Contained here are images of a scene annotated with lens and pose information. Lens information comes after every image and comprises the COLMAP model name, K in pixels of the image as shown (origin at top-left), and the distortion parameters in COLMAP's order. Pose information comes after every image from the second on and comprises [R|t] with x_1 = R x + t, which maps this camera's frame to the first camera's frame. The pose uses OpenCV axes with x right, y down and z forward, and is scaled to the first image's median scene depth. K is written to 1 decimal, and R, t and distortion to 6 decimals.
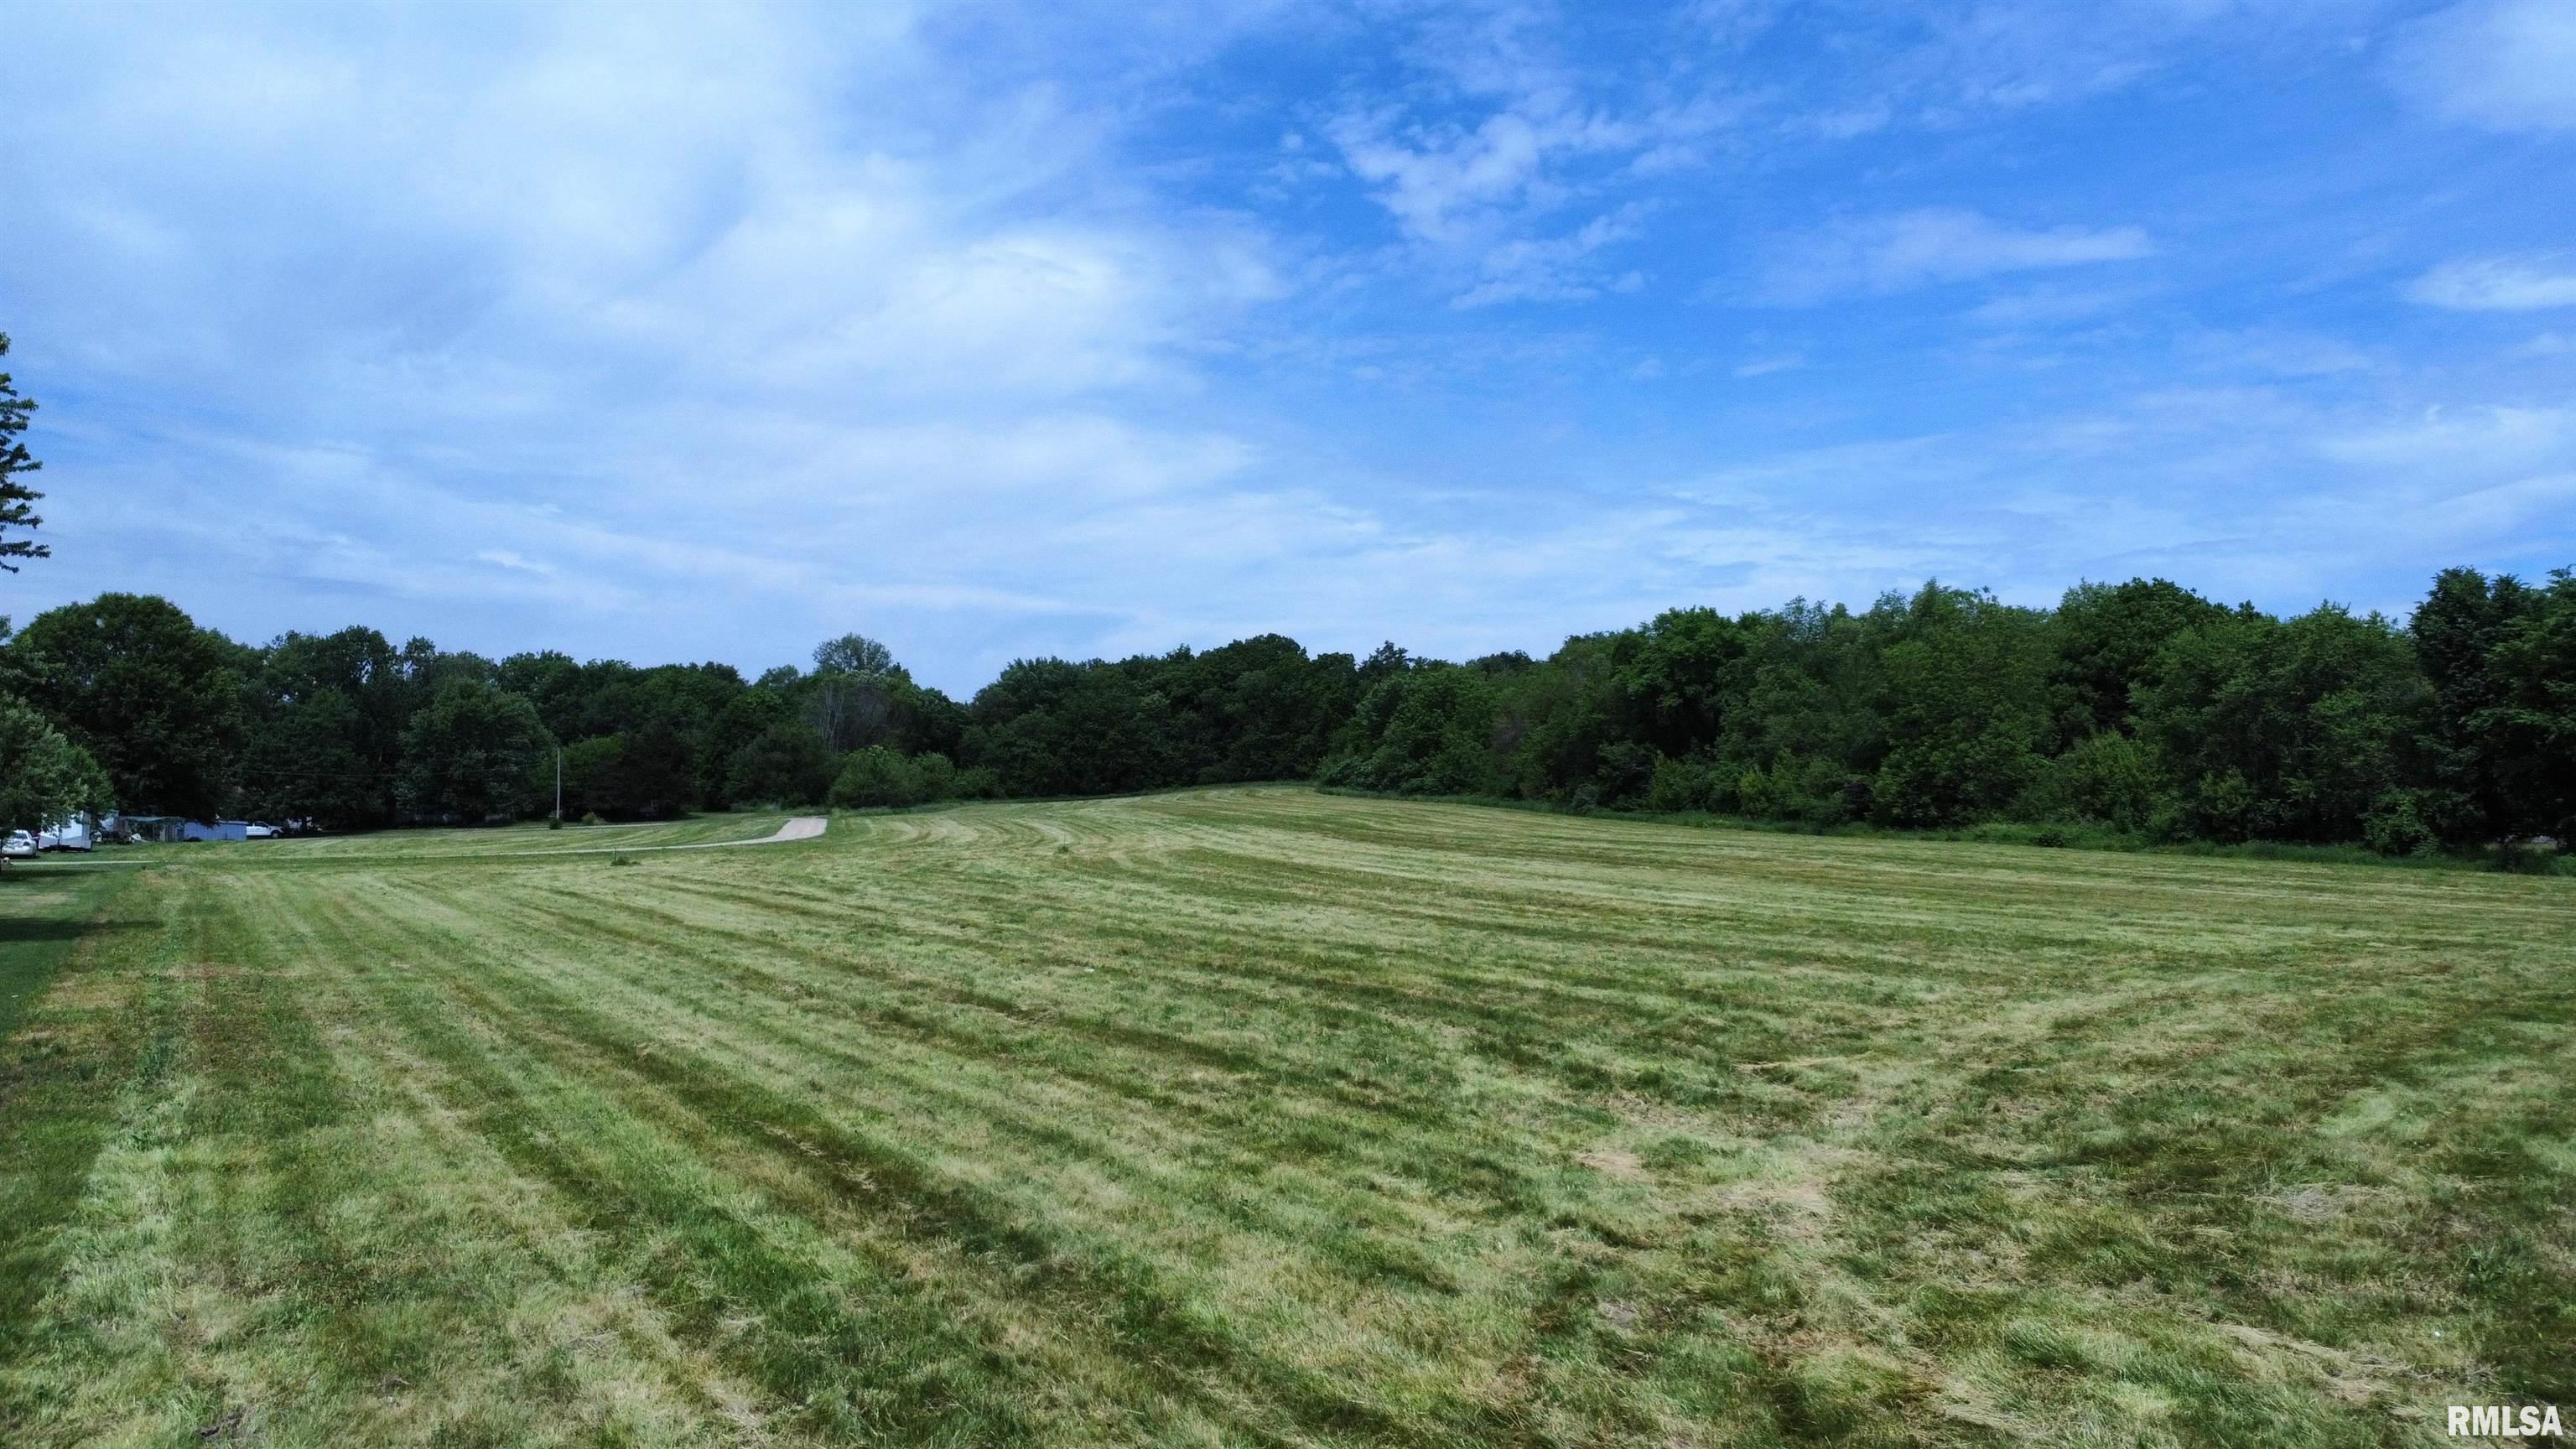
lens RADIAL K [[1932.4, 0, 1297.5], [0, 1932.4, 740.1], [0, 0, 1]] dist [-0.001078, 0.002688]
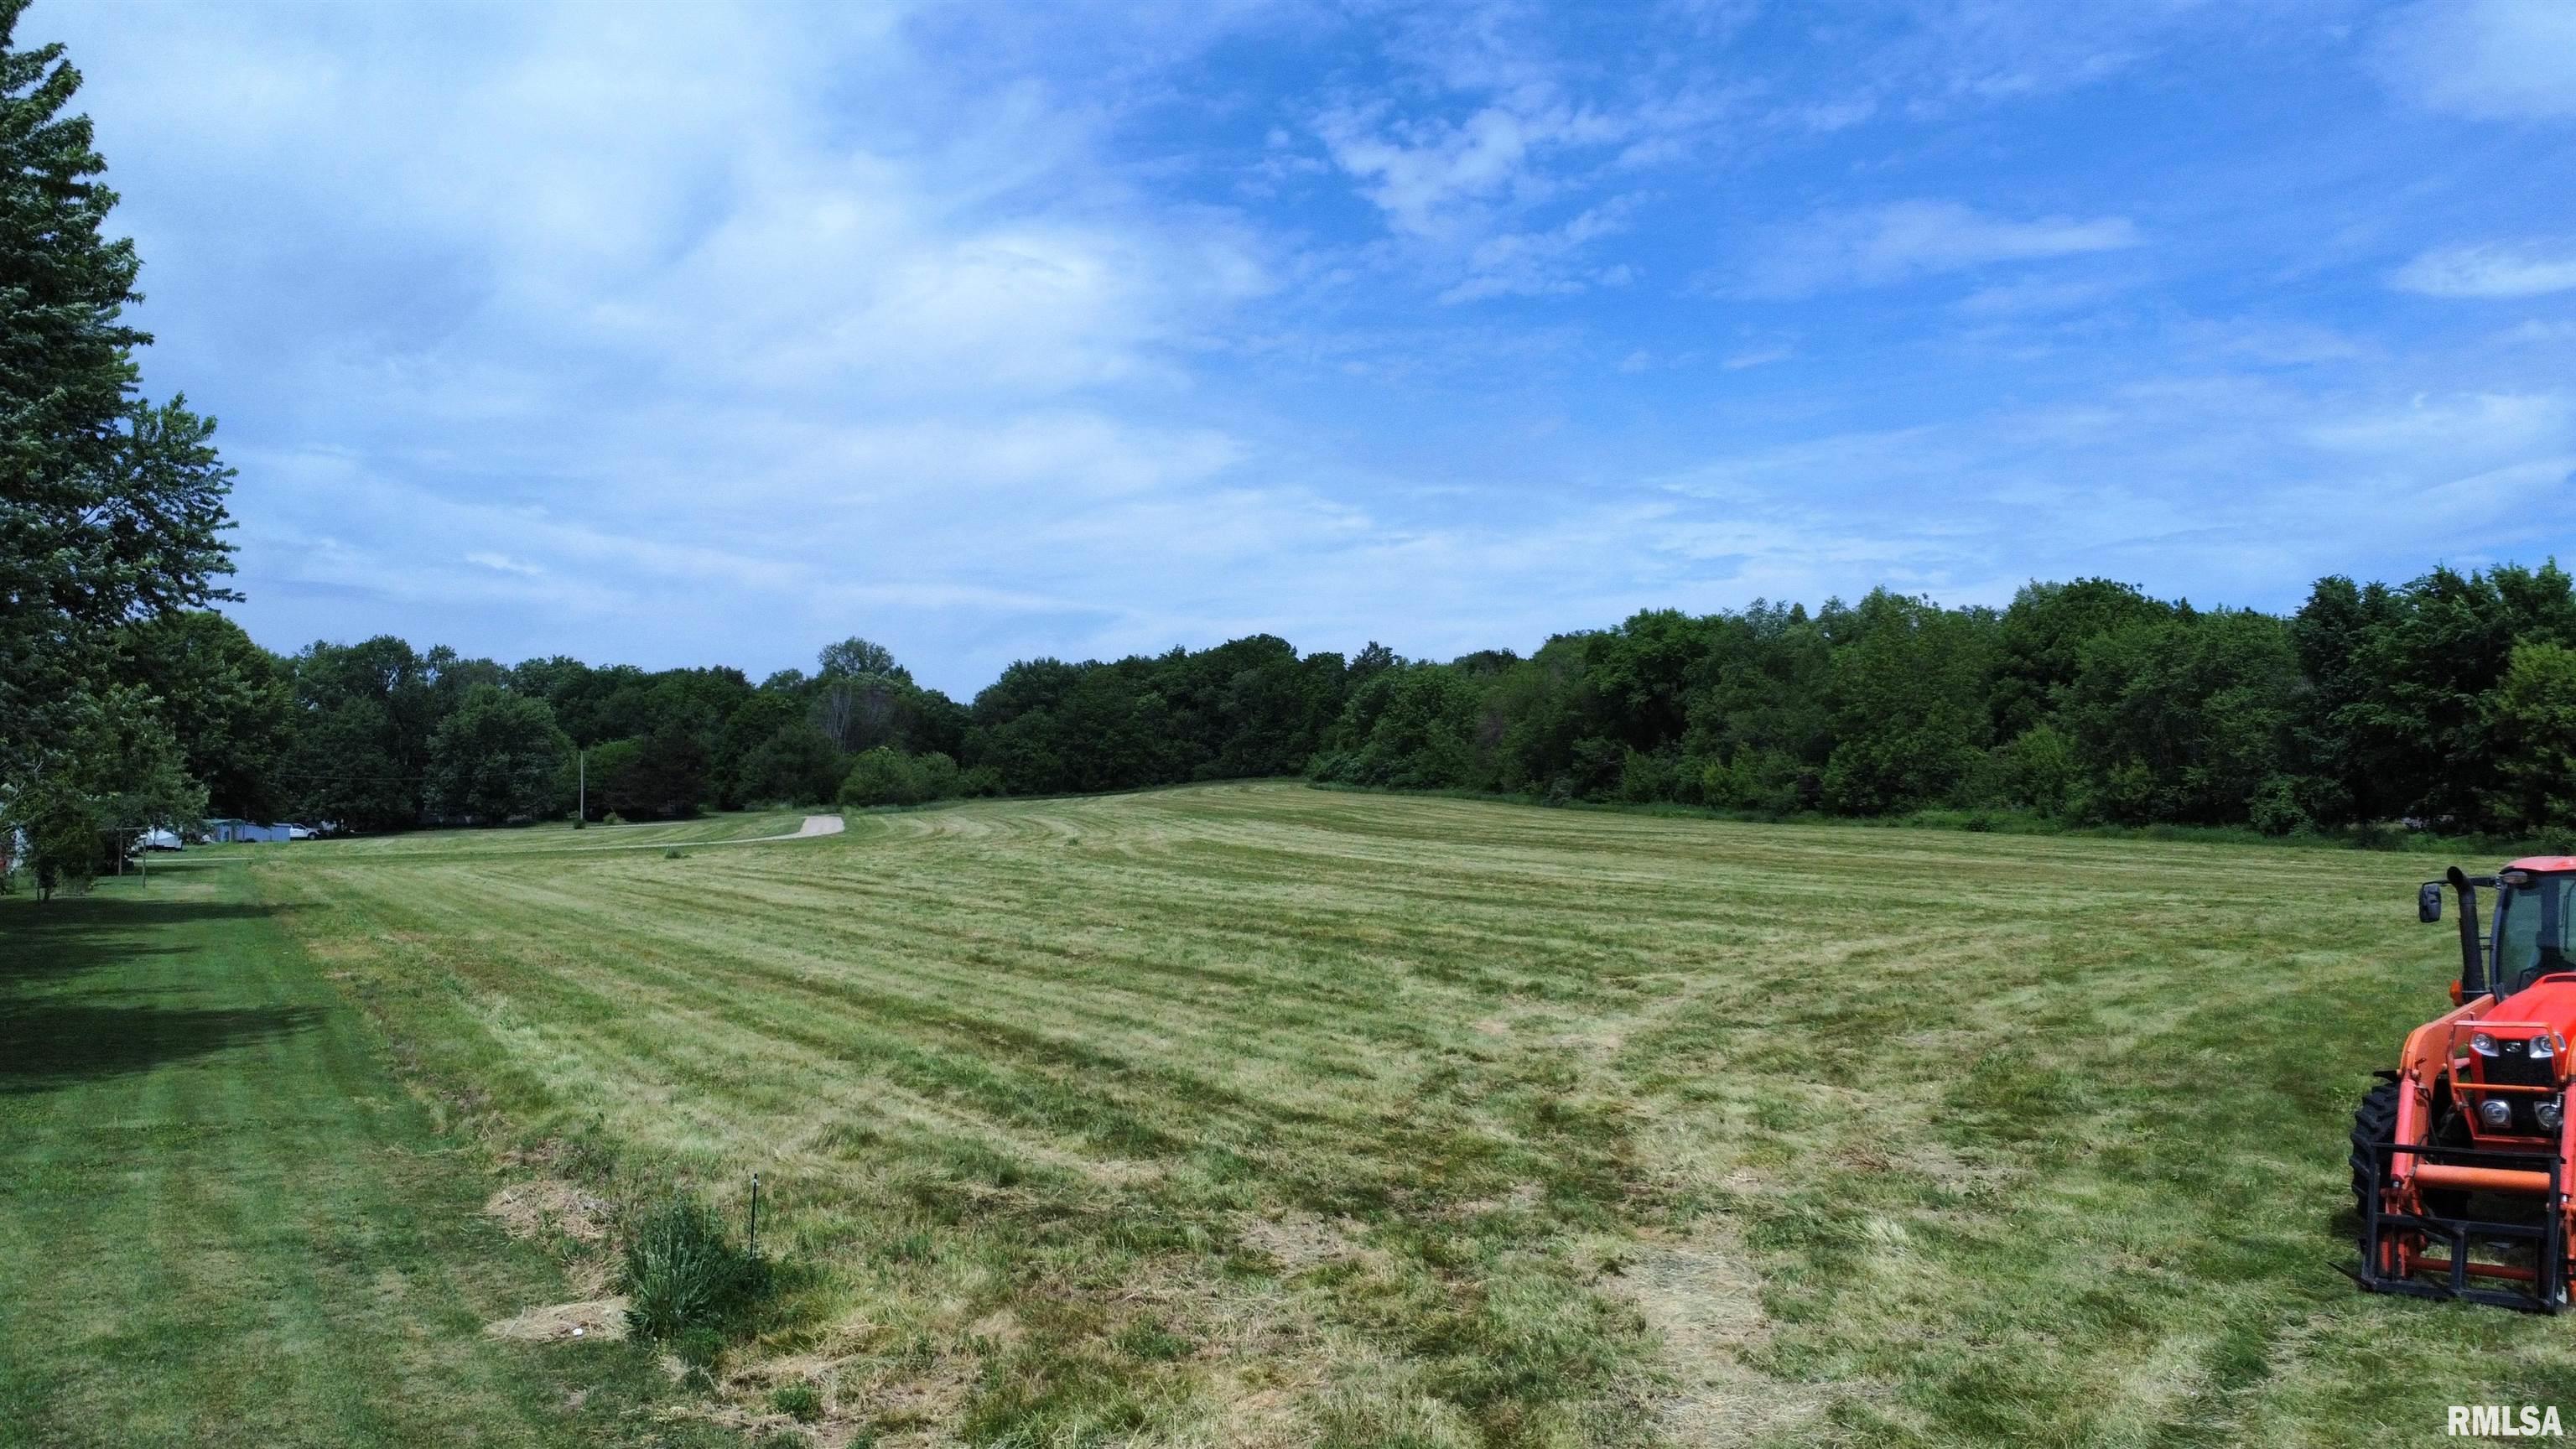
lens RADIAL K [[1931.0, 0, 1295.3], [0, 1931.0, 725.9], [0, 0, 1]] dist [0.000580, -0.001146]
pose [[0.999962, -0.008211, 0.002819, 0.001428], [0.008226, 0.999952, -0.005238, -0.002015], [-0.002776, 0.005261, 0.999982, -0.099281]]
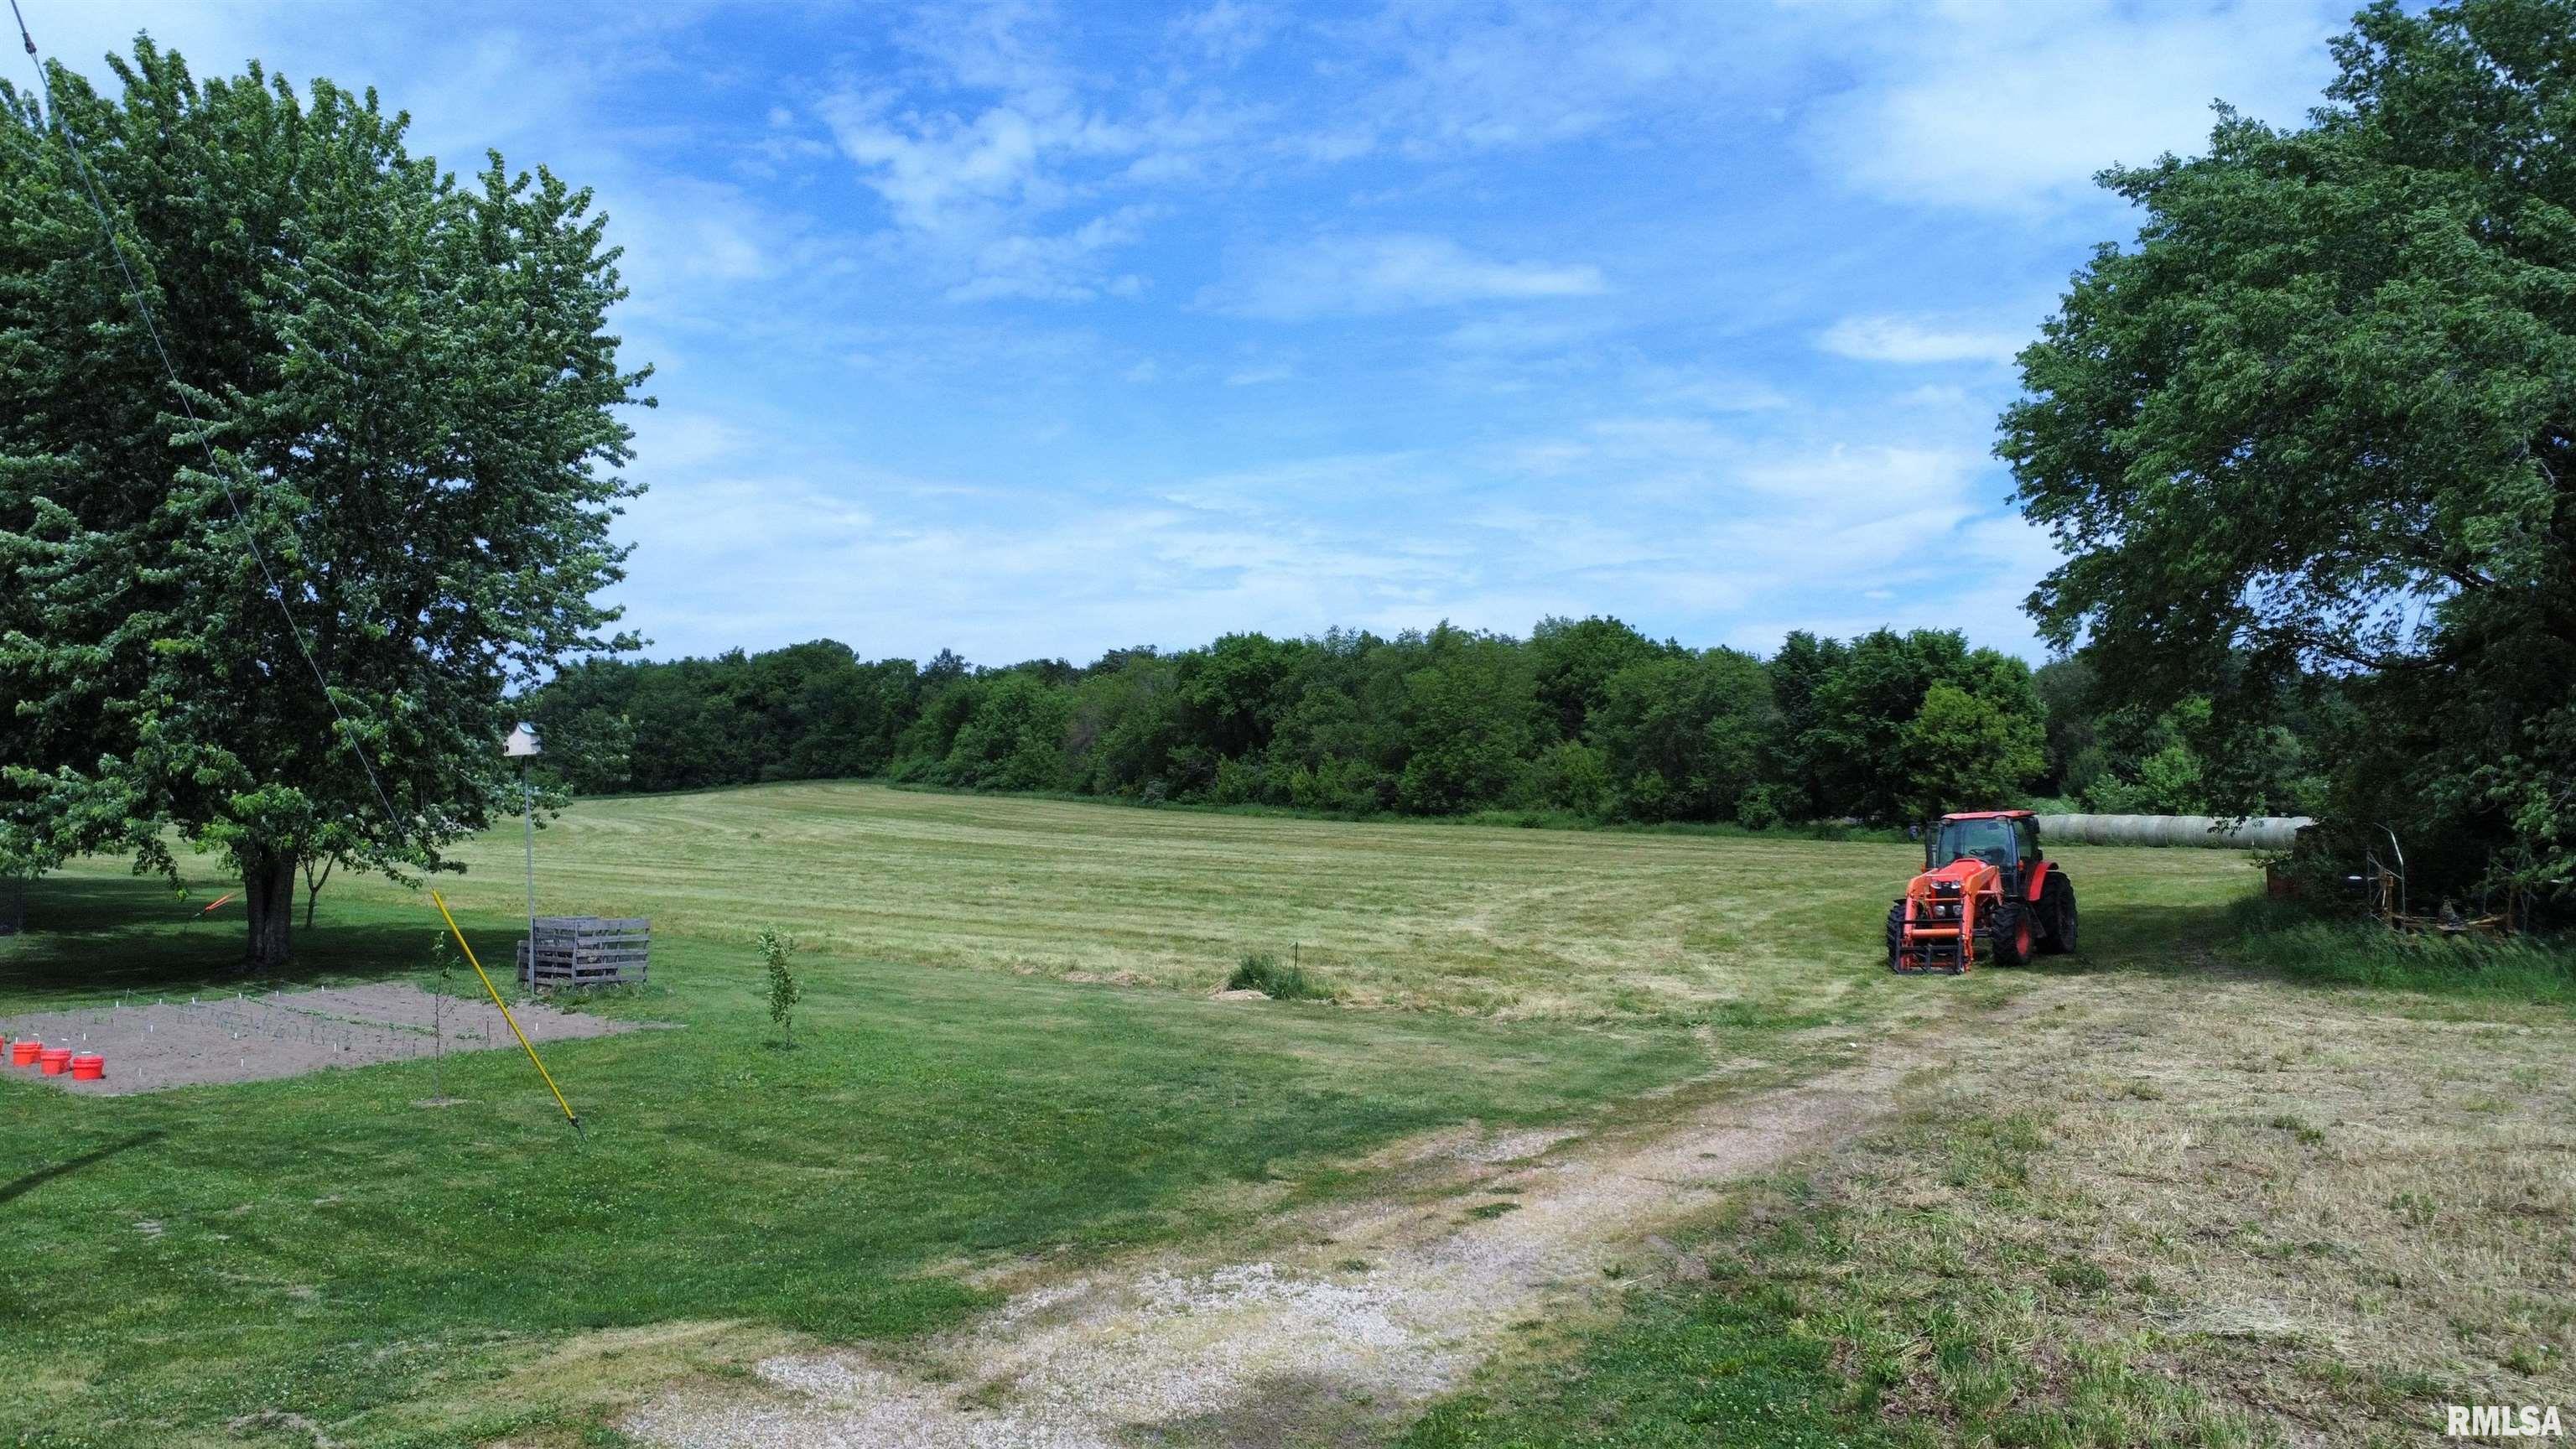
lens RADIAL K [[1931.0, 0, 1295.3], [0, 1931.0, 725.9], [0, 0, 1]] dist [0.000580, -0.001146]
pose [[0.967062, 0.008090, 0.254412, -0.119233], [-0.006395, 0.999952, -0.007487, -0.004744], [-0.254460, 0.005613, 0.967067, -0.276908]]
